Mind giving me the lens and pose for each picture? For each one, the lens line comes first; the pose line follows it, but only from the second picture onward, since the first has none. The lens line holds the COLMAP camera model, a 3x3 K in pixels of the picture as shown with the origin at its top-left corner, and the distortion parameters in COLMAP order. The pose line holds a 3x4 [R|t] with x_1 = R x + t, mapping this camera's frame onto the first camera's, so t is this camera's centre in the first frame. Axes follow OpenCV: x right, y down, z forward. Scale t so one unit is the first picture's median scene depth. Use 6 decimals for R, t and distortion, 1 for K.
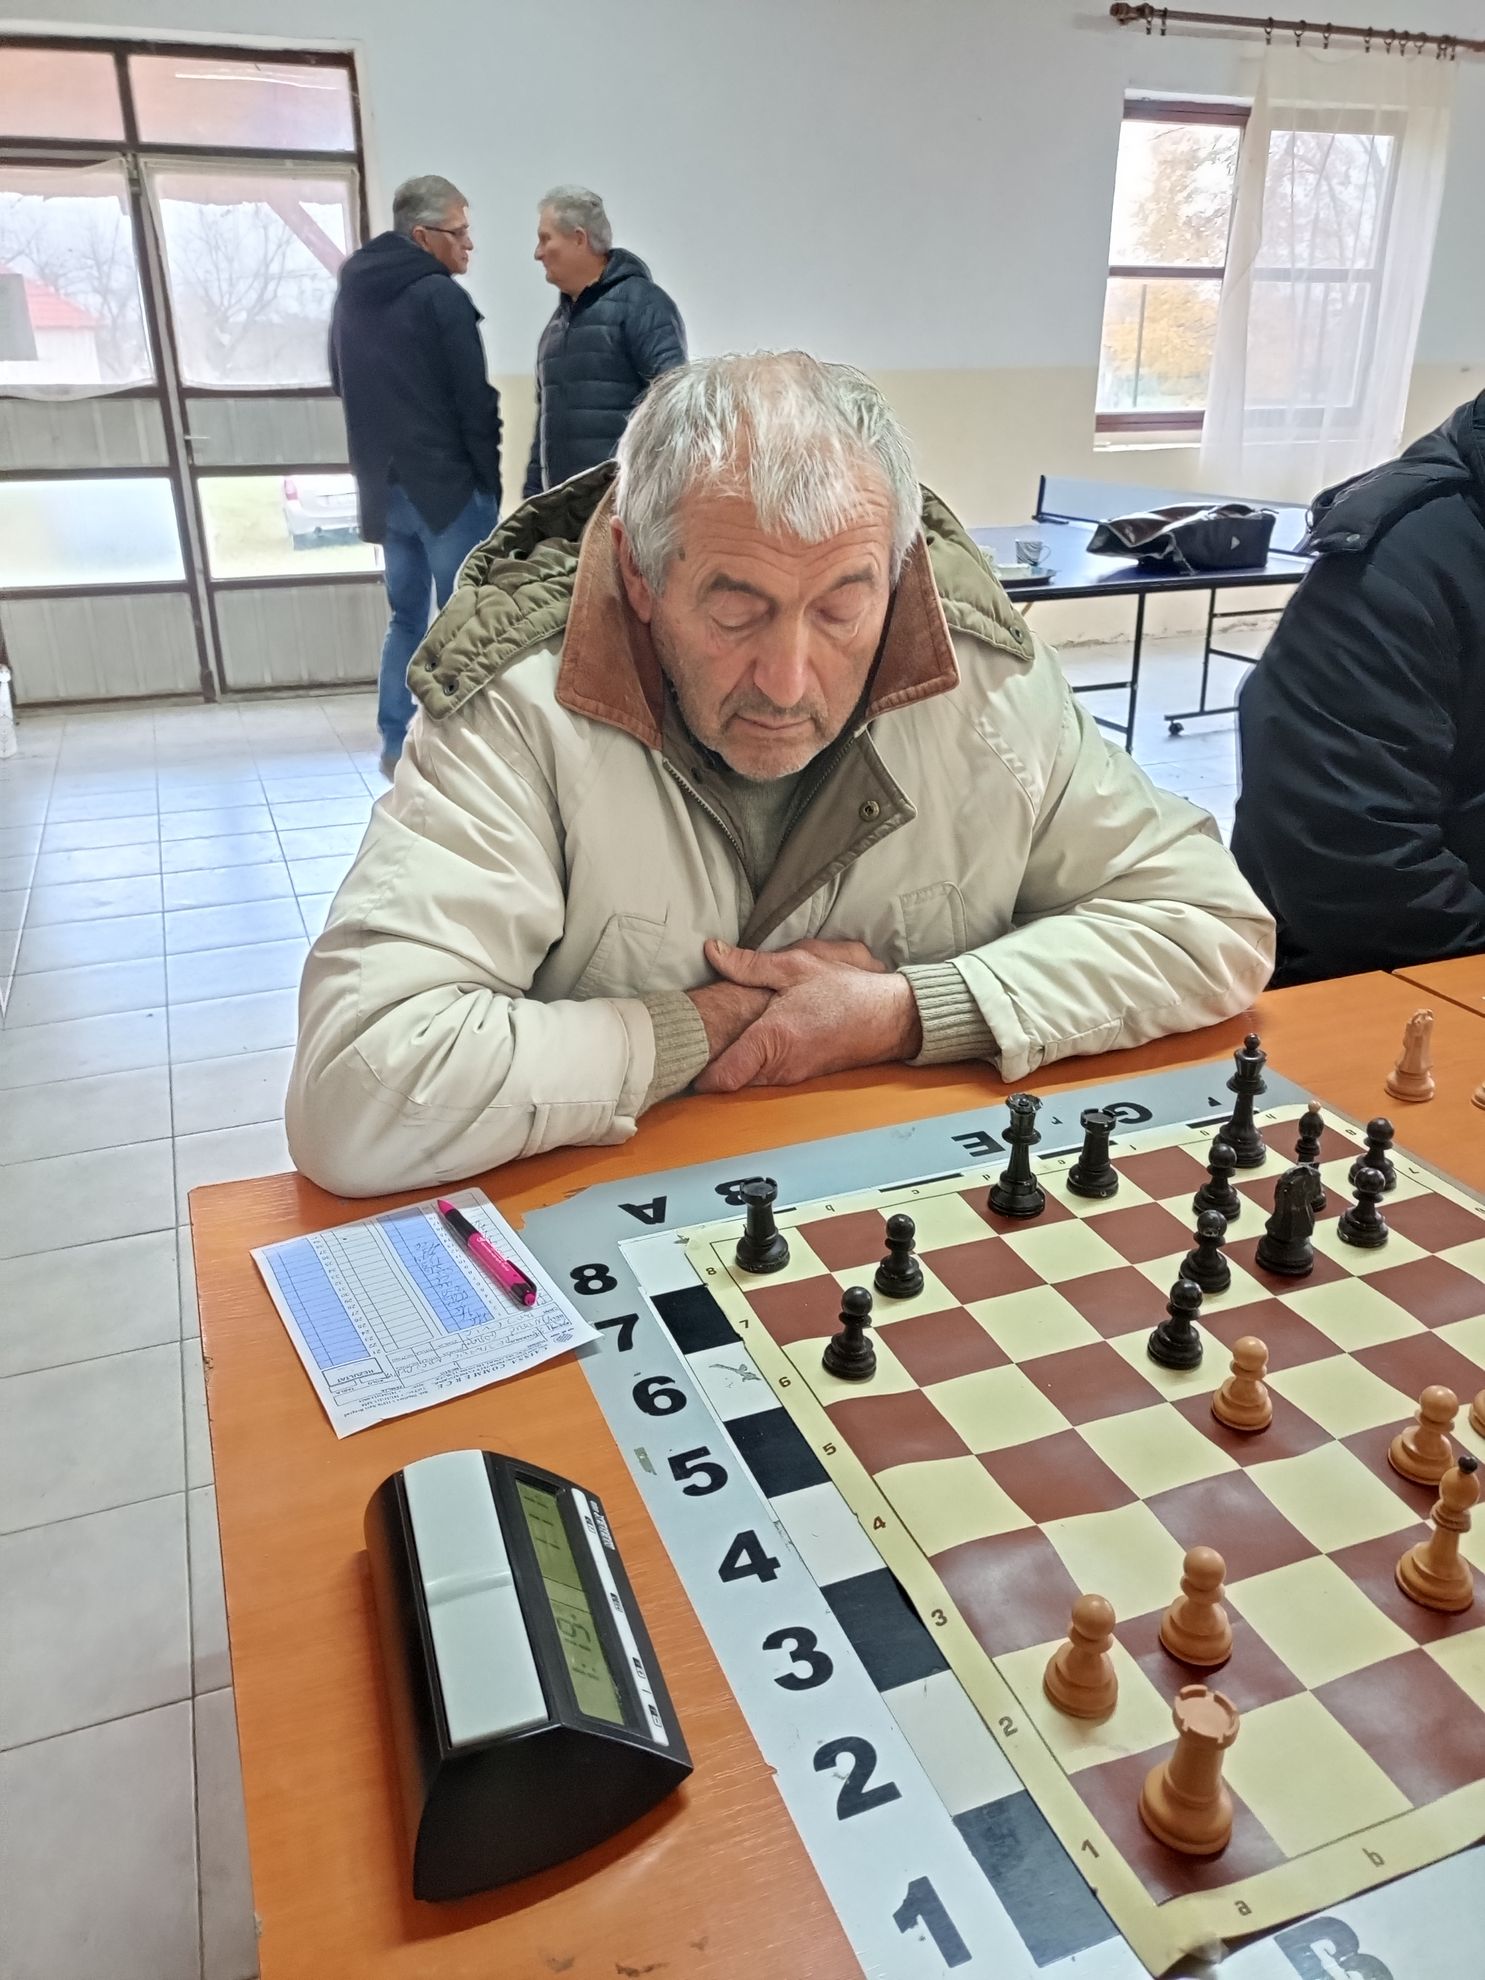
lens RADIAL K [[1468.9, 0, 742.5], [0, 1468.9, 990.0], [0, 0, 1]] dist [0.000894, -0.000222]
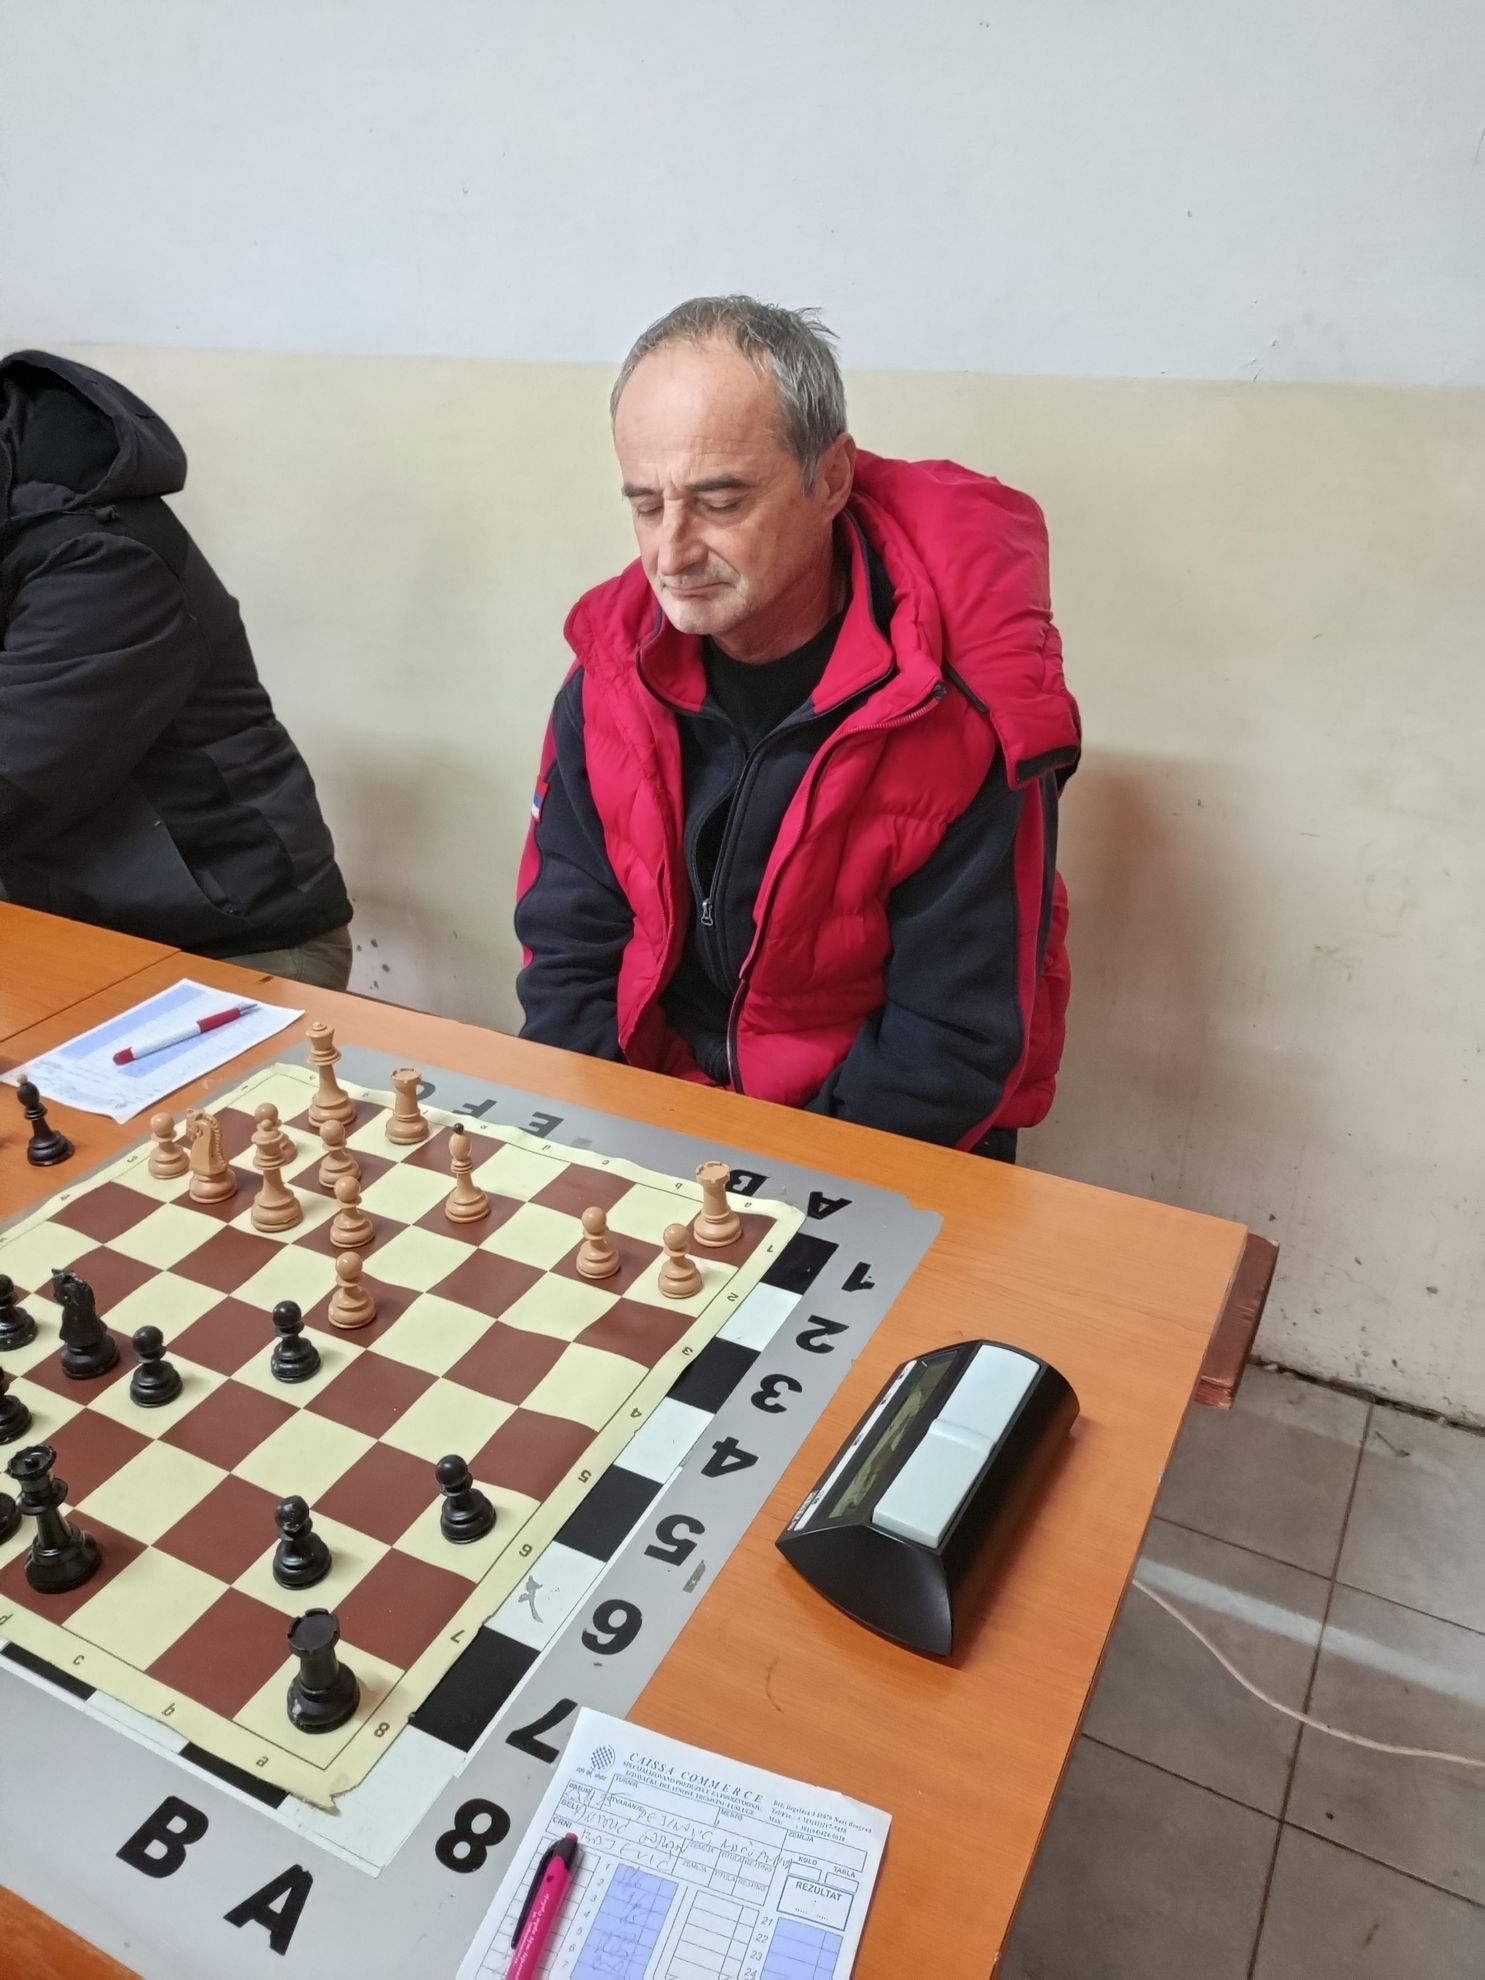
lens RADIAL K [[1468.9, 0, 742.5], [0, 1468.9, 990.0], [0, 0, 1]] dist [0.000894, -0.000222]
pose [[-0.660864, -0.335342, 0.671420, -0.642838], [0.301446, 0.700682, 0.646665, -0.631047], [-0.687306, 0.629754, -0.361968, 1.078972]]
